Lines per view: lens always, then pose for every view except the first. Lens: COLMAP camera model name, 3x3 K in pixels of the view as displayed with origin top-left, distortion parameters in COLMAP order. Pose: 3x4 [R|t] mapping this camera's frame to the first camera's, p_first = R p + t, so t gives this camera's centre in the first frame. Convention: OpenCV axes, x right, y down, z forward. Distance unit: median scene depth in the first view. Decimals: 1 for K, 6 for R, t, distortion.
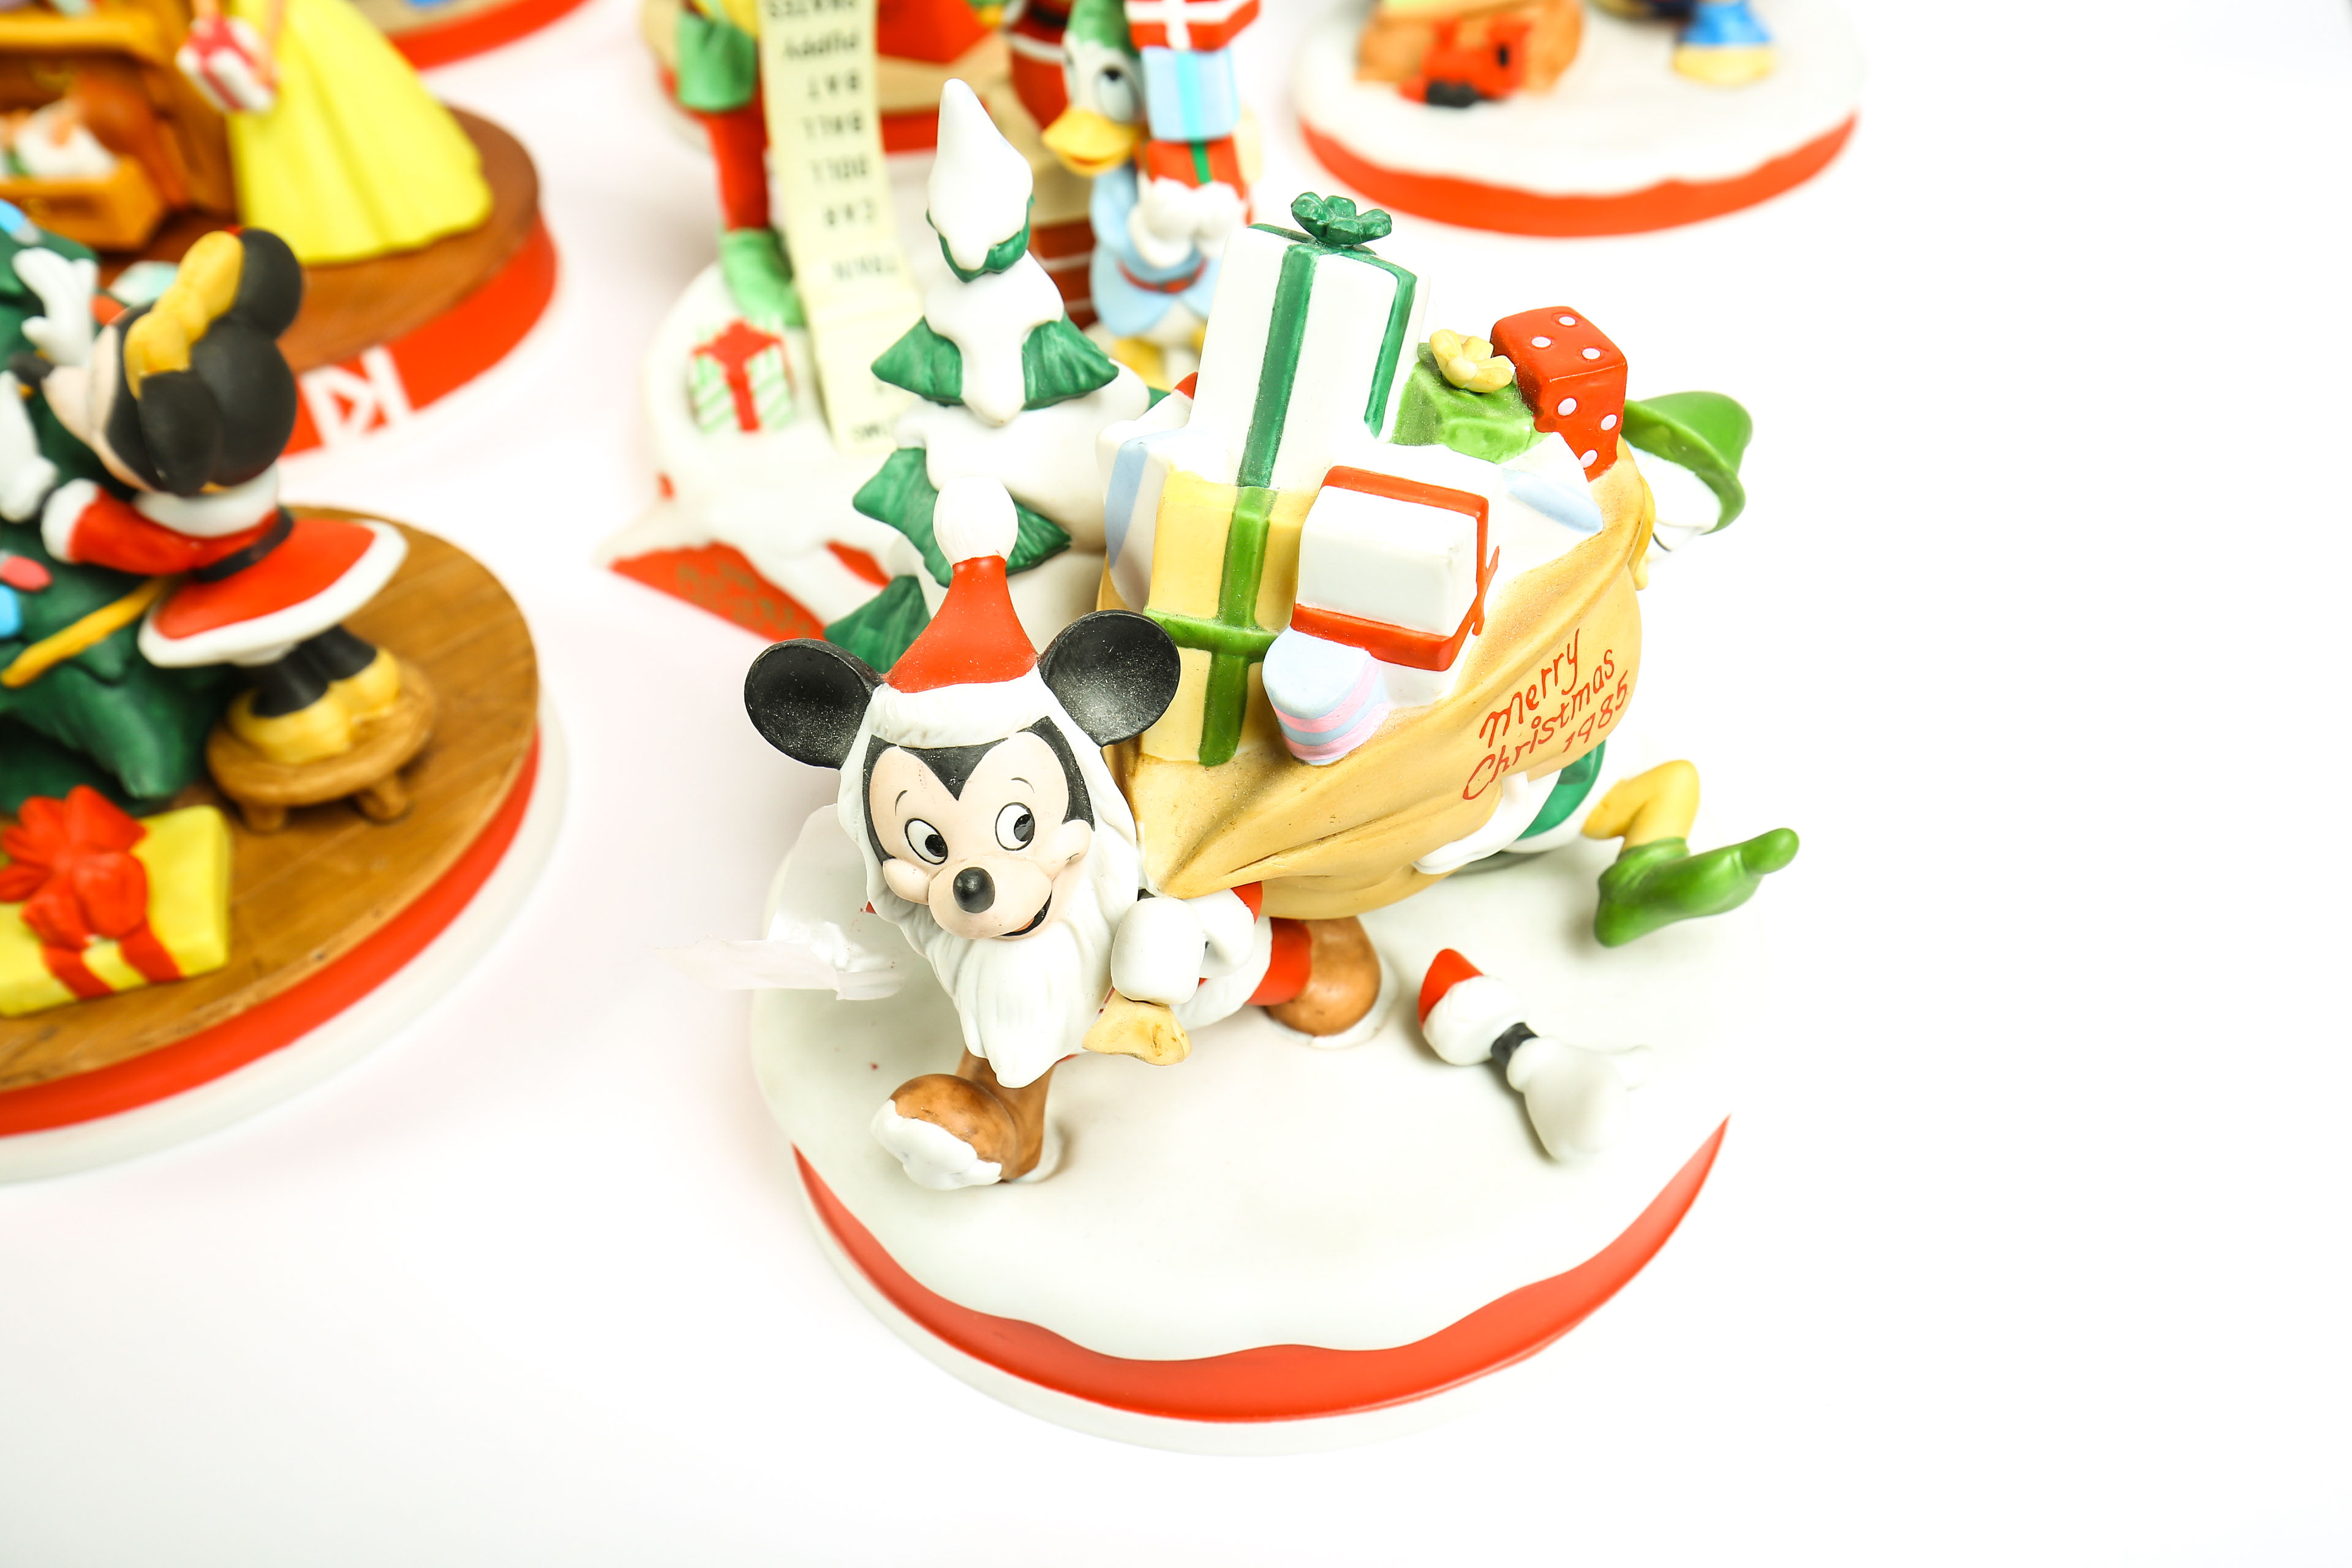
lens RADIAL K [[2202.4, 0, 1176.0], [0, 2202.4, 784.0], [0, 0, 1]] dist [0.032073, 0.013414]
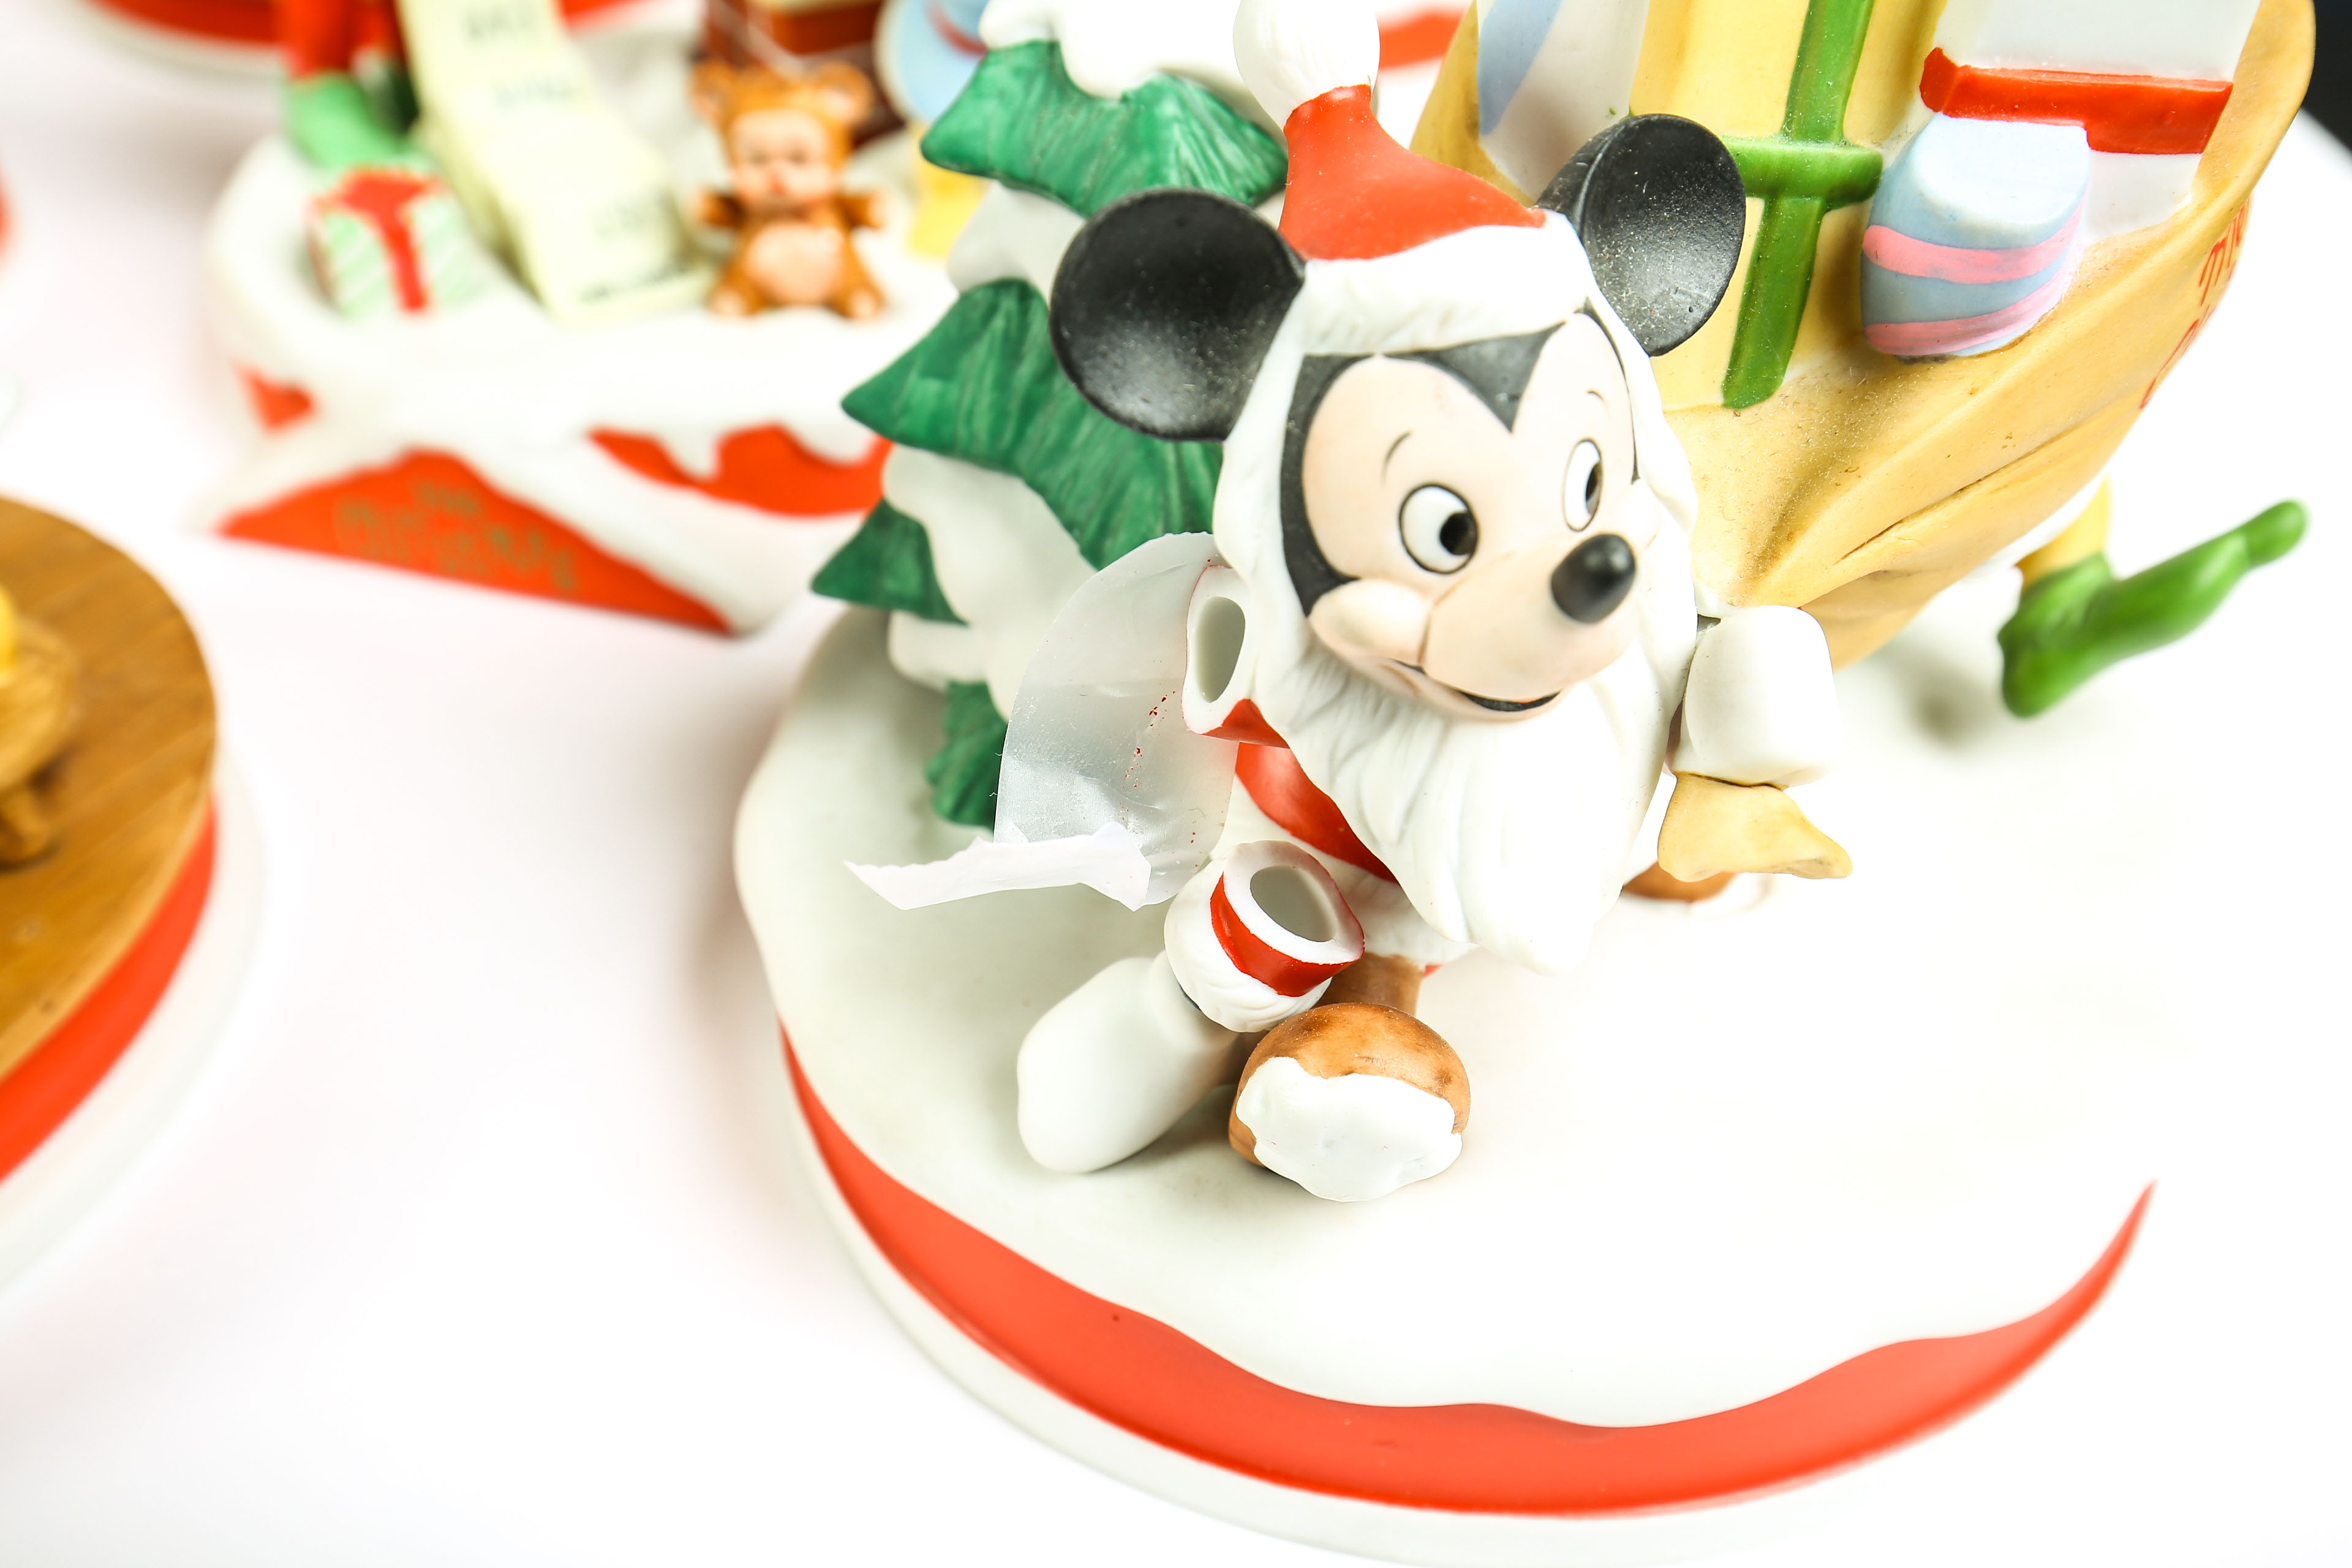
lens RADIAL K [[2175.9, 0, 1176.0], [0, 2175.9, 784.0], [0, 0, 1]] dist [0.016186, 0.013255]
pose [[0.944924, -0.135027, 0.298139, -0.330780], [0.154743, 0.987000, -0.043430, 0.097760], [-0.288399, 0.087173, 0.953534, 0.482862]]
